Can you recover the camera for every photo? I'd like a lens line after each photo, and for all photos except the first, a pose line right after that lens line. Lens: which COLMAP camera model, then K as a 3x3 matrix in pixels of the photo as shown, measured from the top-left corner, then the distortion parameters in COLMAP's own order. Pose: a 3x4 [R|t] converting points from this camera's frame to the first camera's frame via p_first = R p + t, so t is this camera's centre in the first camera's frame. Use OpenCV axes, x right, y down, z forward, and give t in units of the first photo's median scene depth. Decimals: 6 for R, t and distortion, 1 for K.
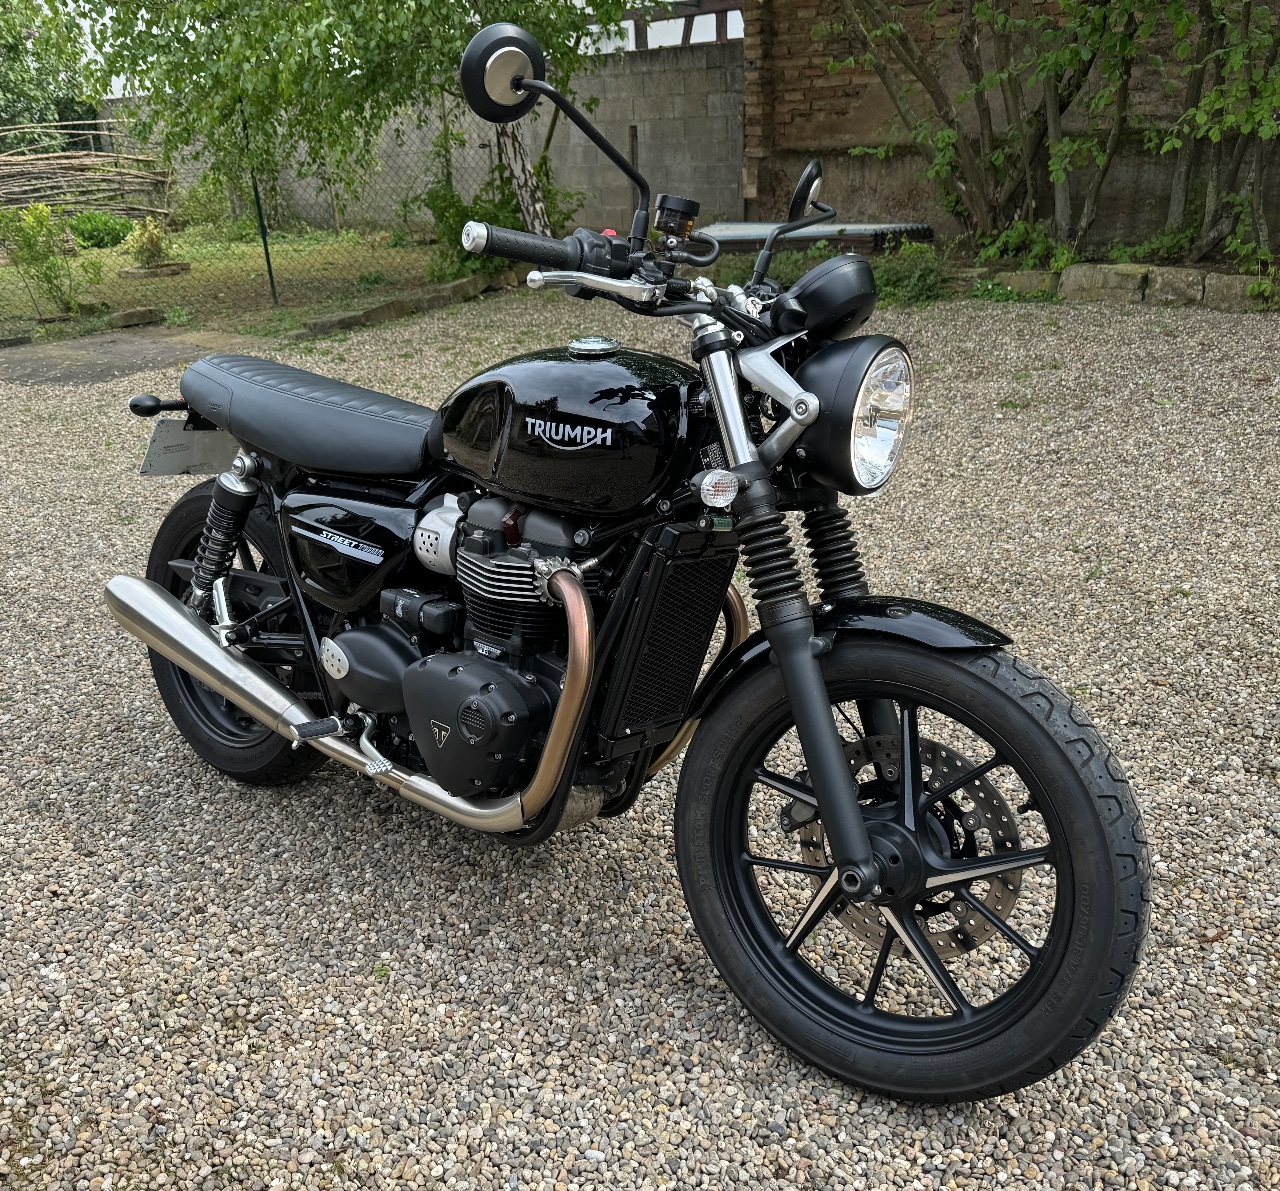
lens RADIAL K [[1043.8, 0, 640.0], [0, 1043.8, 595.5], [0, 0, 1]] dist [0.010273, -0.001257]
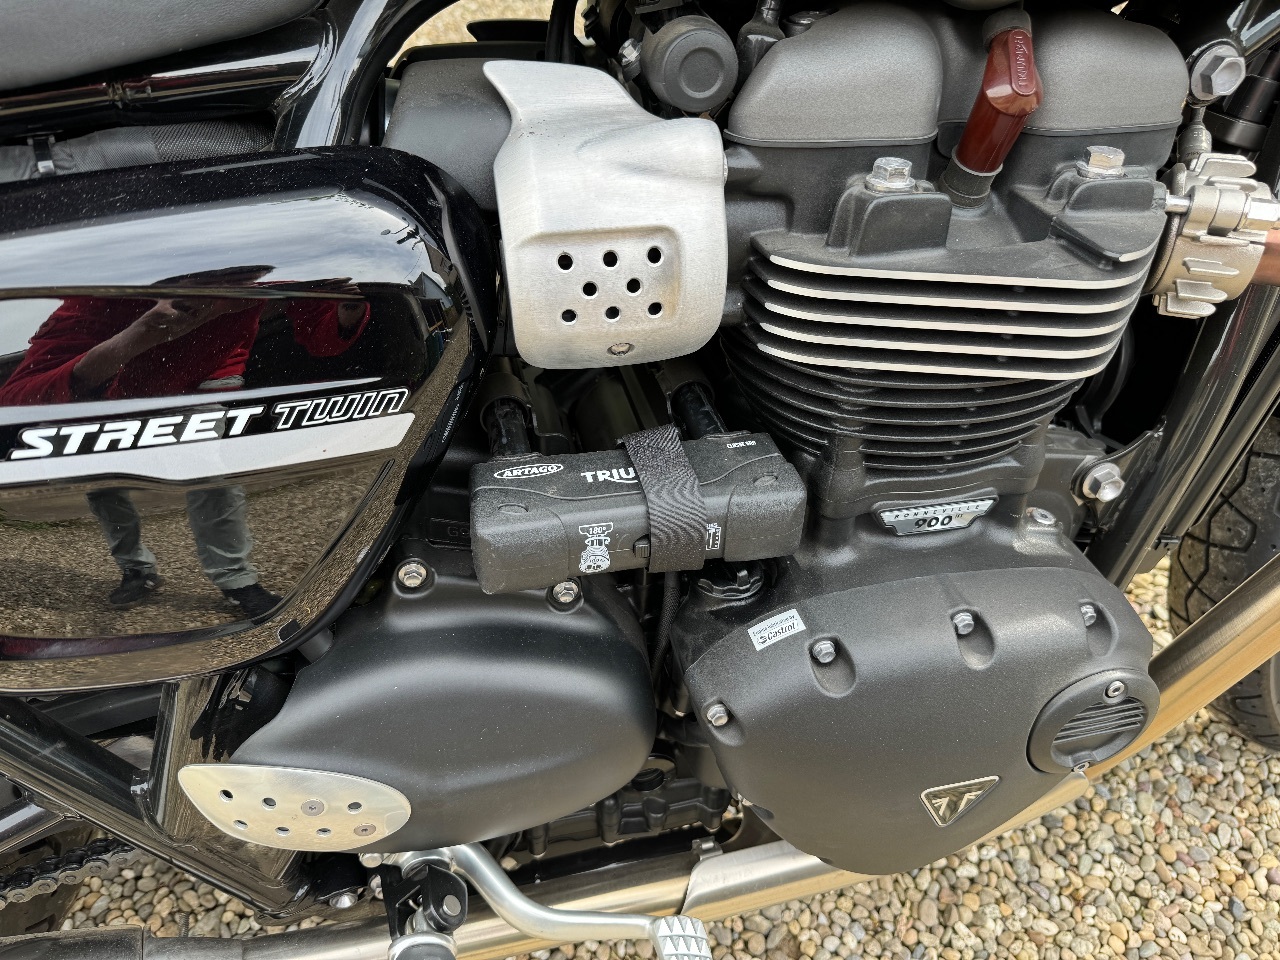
lens RADIAL K [[920.1, 0, 631.2], [0, 920.1, 486.3], [0, 0, 1]] dist [0.000867, -0.001865]
pose [[0.643207, -0.526469, 0.555981, -0.336876], [0.244281, 0.829264, 0.502641, -0.116010], [-0.725680, -0.187487, 0.661995, 0.807685]]
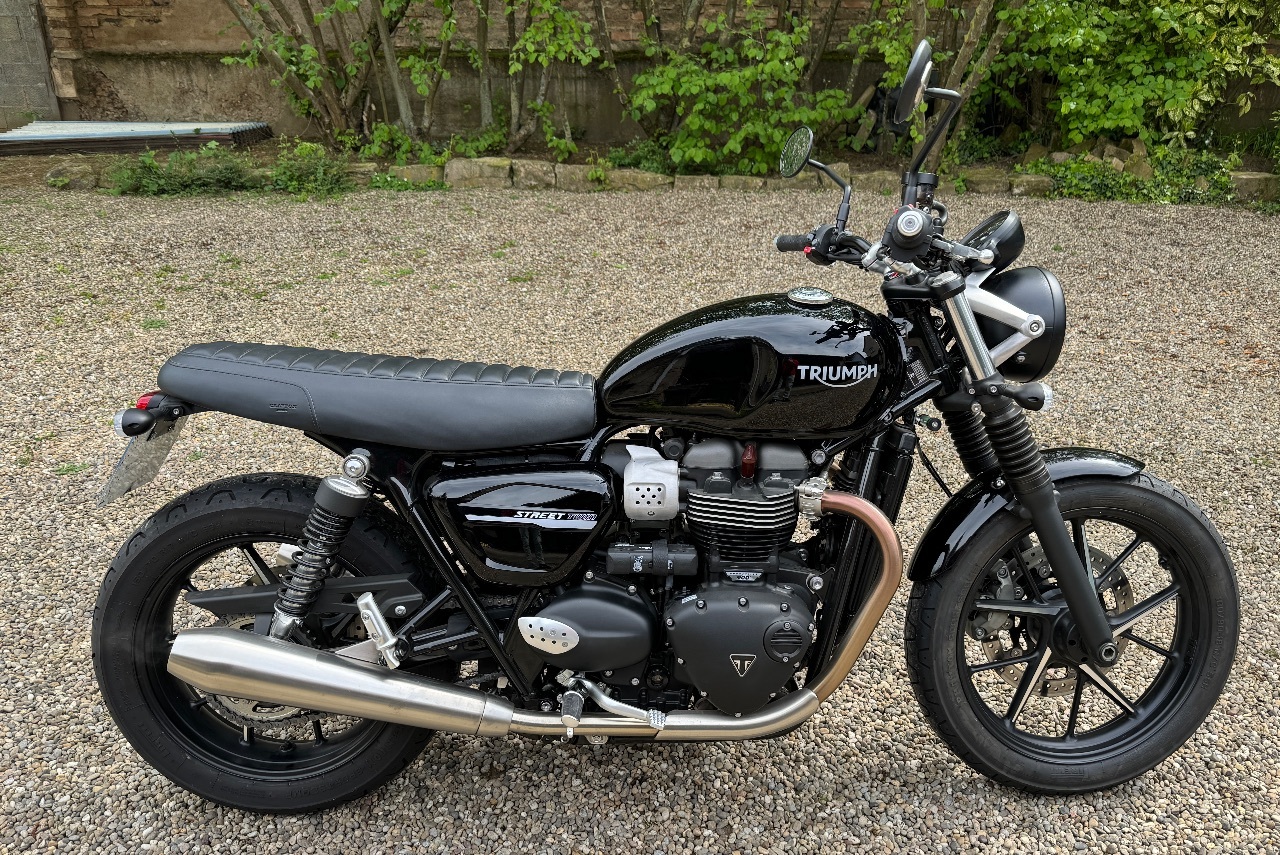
lens RADIAL K [[888.7, 0, 640.0], [0, 888.7, 427.5], [0, 0, 1]] dist [0.028781, -0.062609]
pose [[0.783816, -0.205495, 0.586007, -0.692576], [0.209699, 0.975817, 0.061705, -0.167664], [-0.584515, 0.074519, 0.807953, 0.266794]]
